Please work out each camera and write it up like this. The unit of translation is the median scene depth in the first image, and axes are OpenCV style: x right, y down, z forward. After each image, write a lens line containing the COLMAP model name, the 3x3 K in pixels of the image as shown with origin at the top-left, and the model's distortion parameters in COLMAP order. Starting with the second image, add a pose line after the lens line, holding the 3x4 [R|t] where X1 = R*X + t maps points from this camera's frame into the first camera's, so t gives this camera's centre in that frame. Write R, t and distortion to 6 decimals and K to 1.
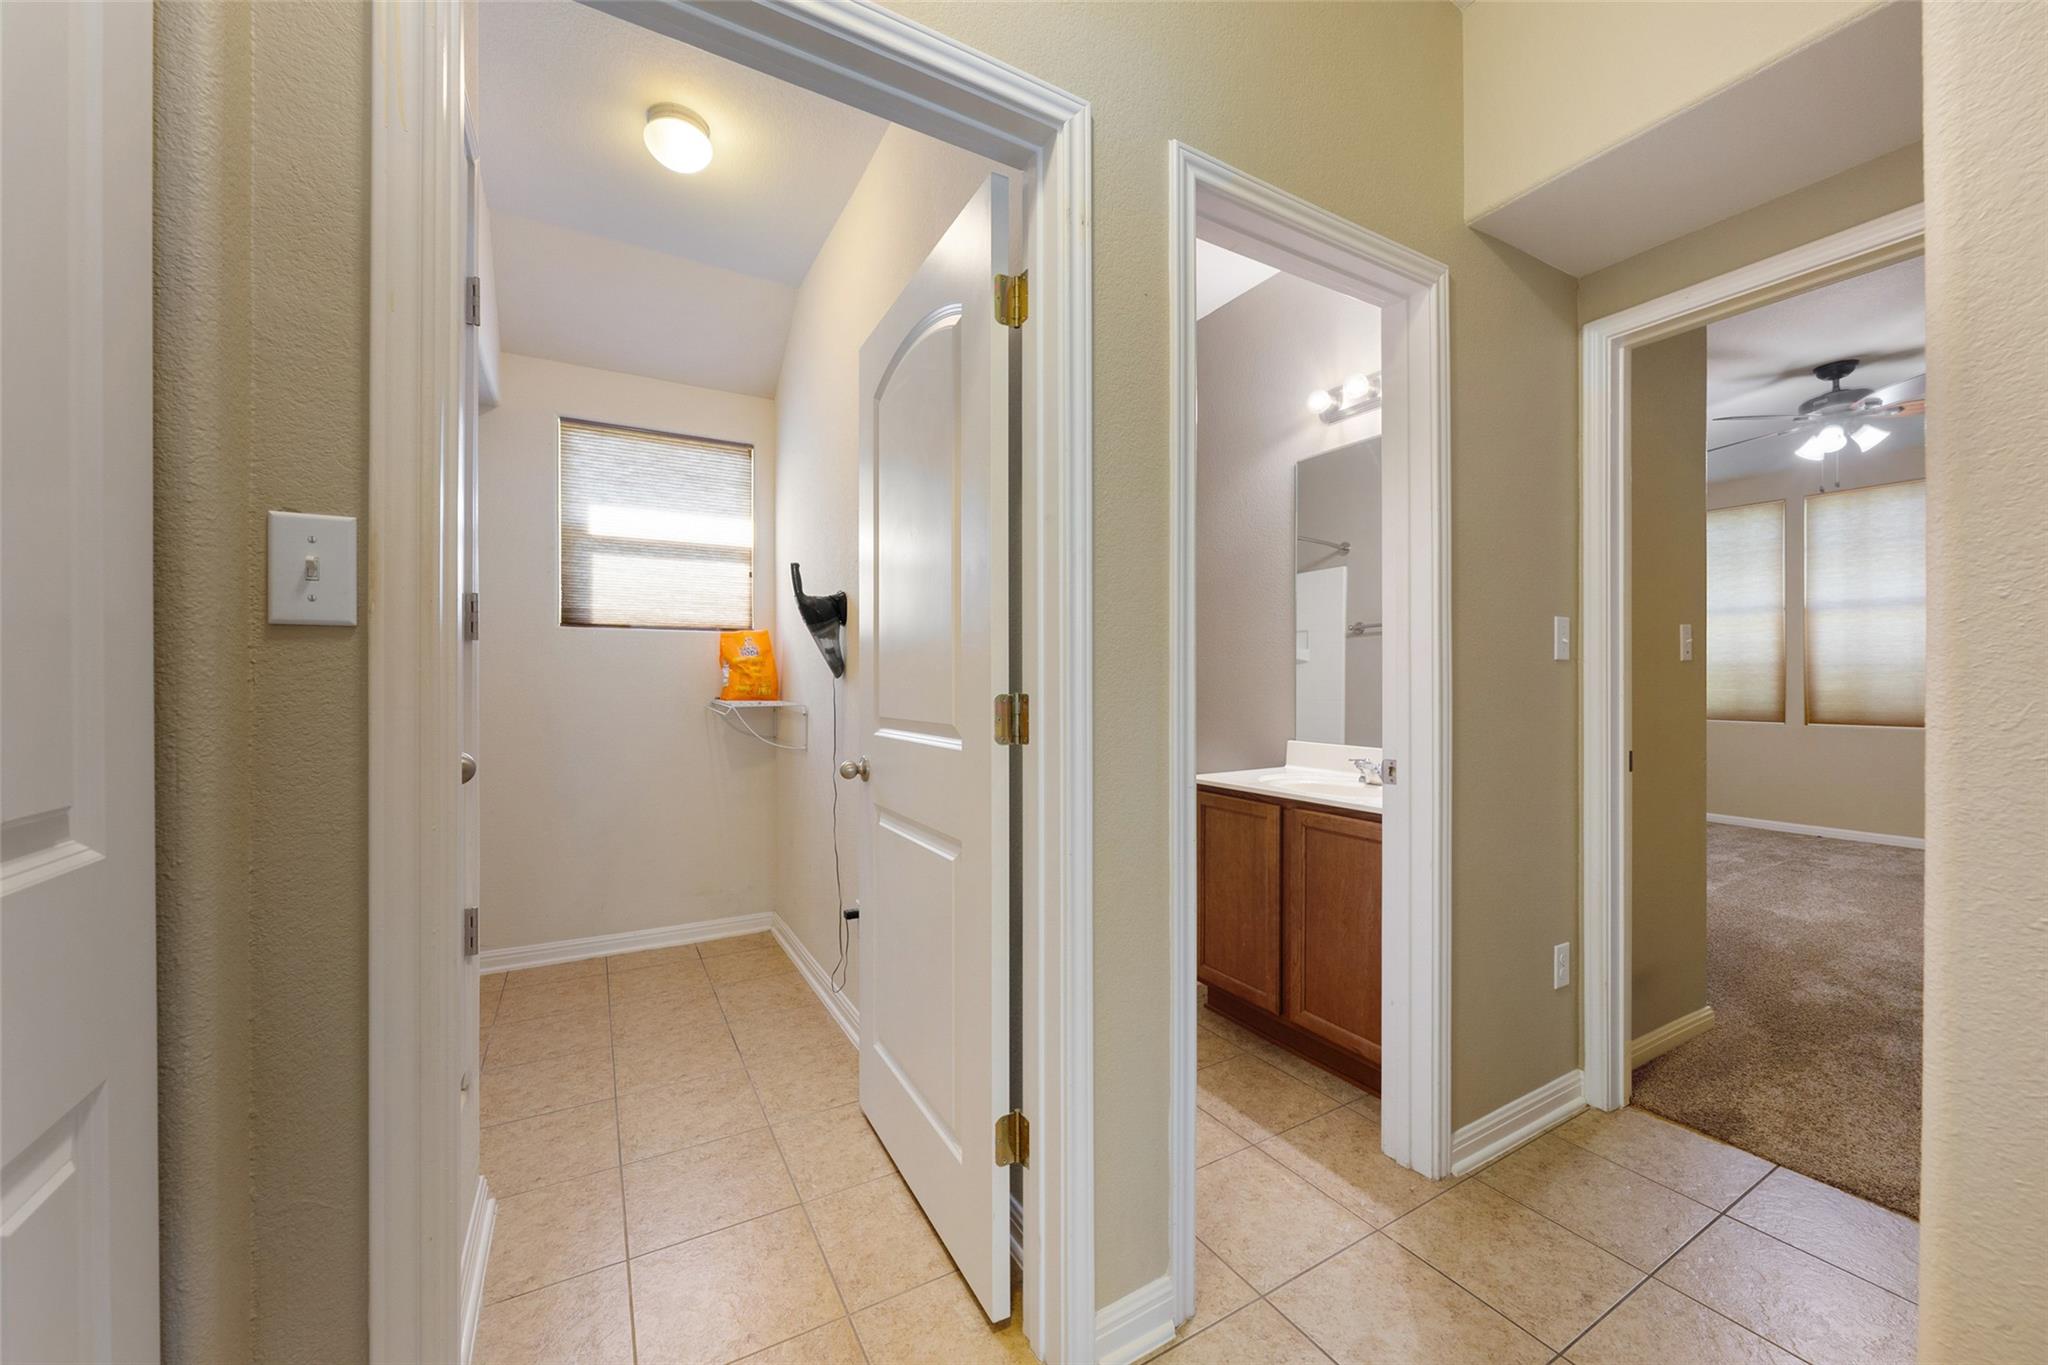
lens RADIAL K [[754.9, 0, 1019.8], [0, 754.9, 683.8], [0, 0, 1]] dist [0.000544, 0.000159]
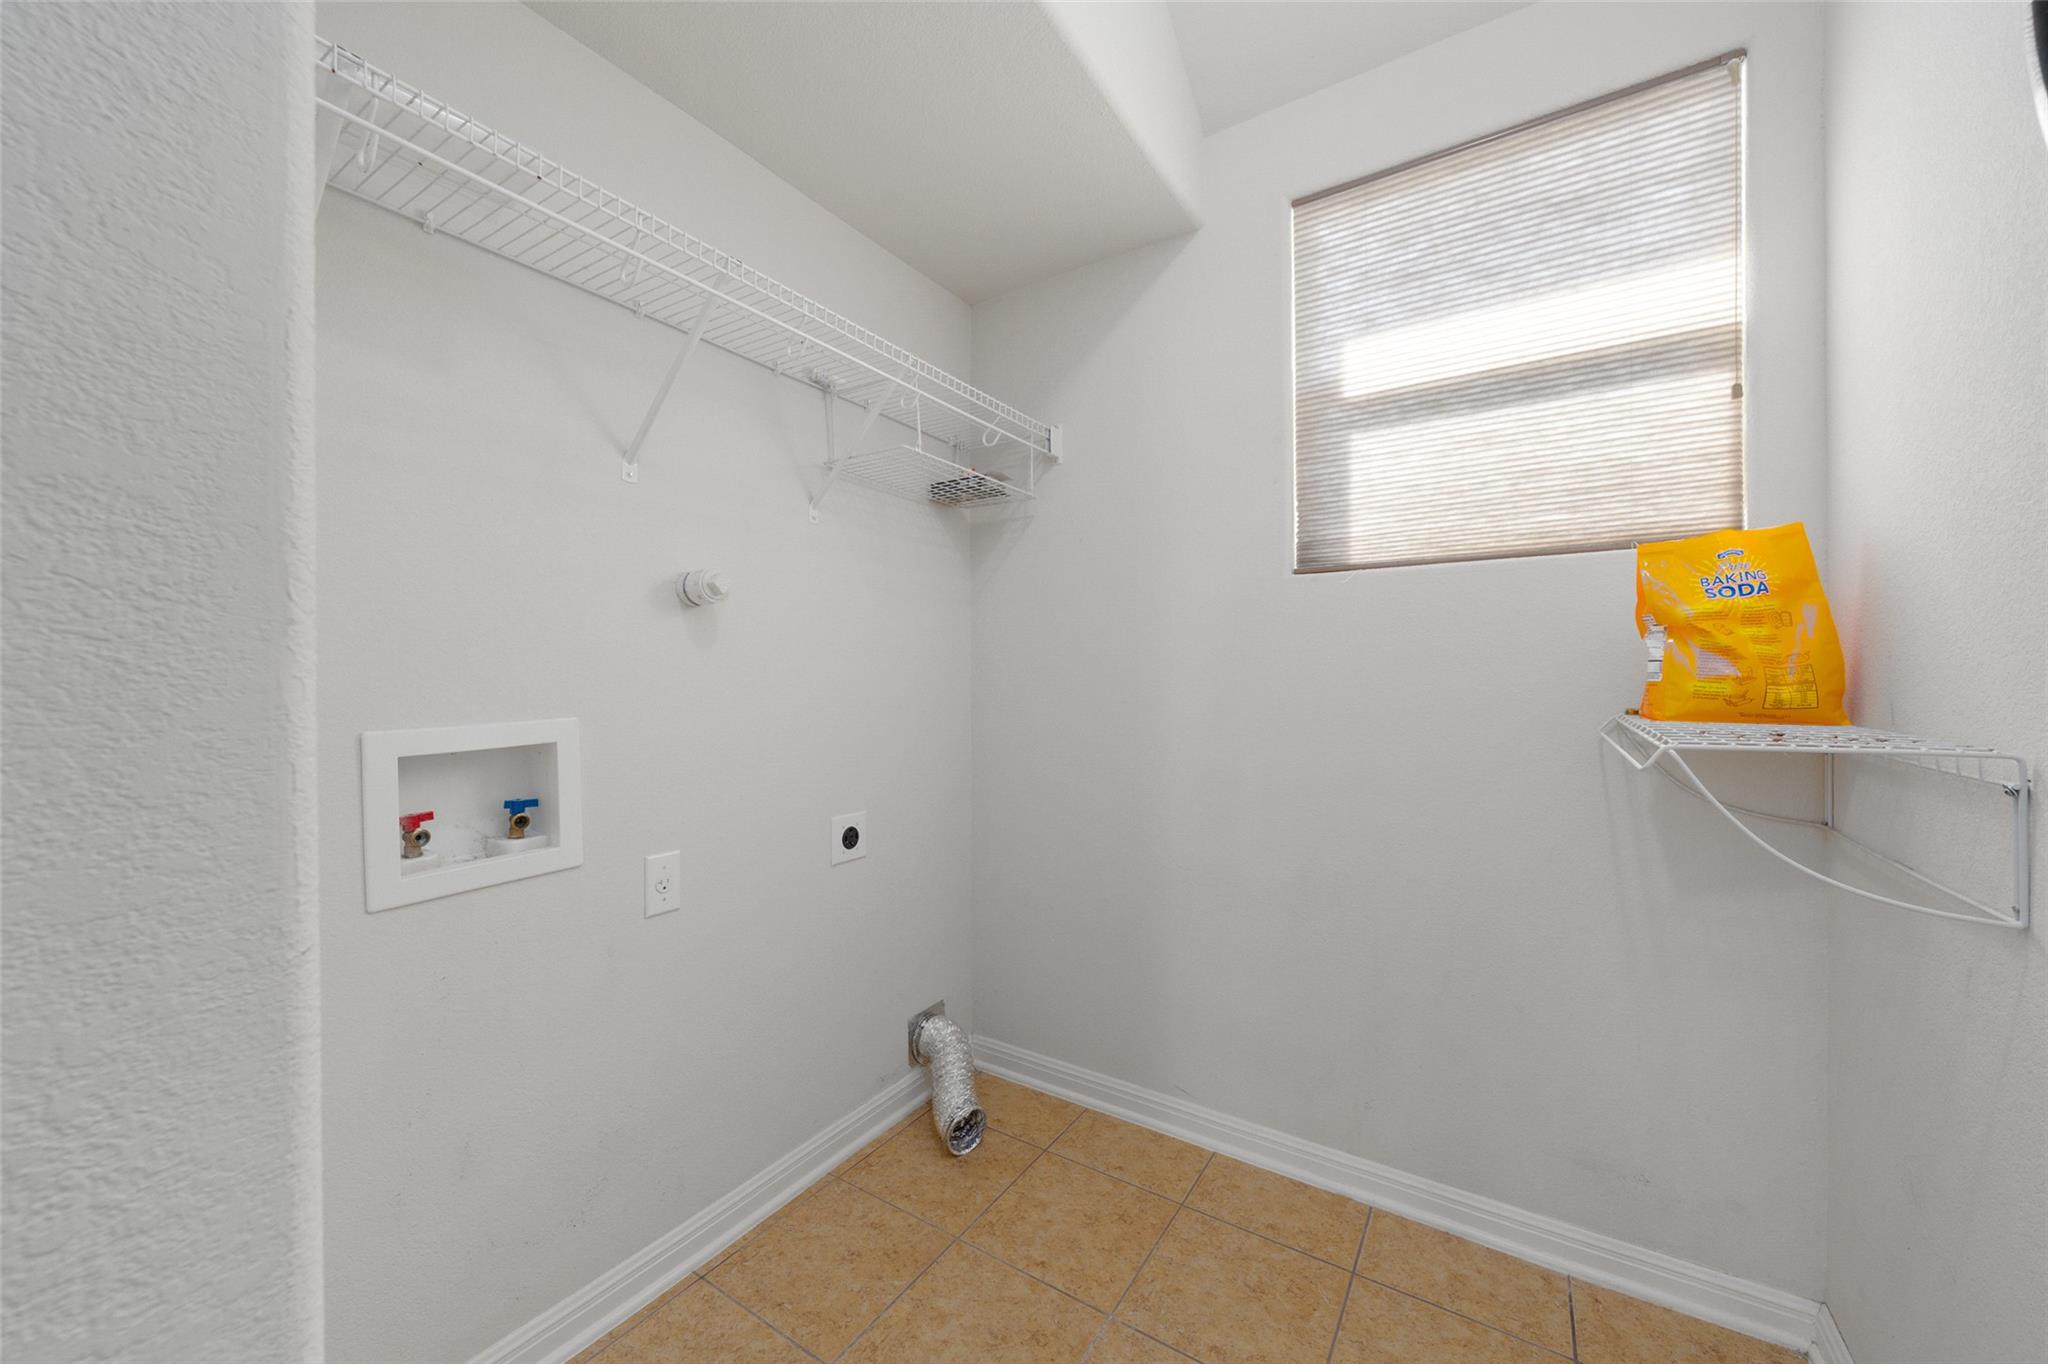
lens RADIAL K [[754.9, 0, 1013.5], [0, 754.9, 683.8], [0, 0, 1]] dist [0.000544, 0.000159]
pose [[0.454324, -0.000596, -0.890836, -0.189706], [-0.001438, 0.999998, -0.001402, 0.005161], [0.890835, 0.001918, 0.454323, 0.520454]]
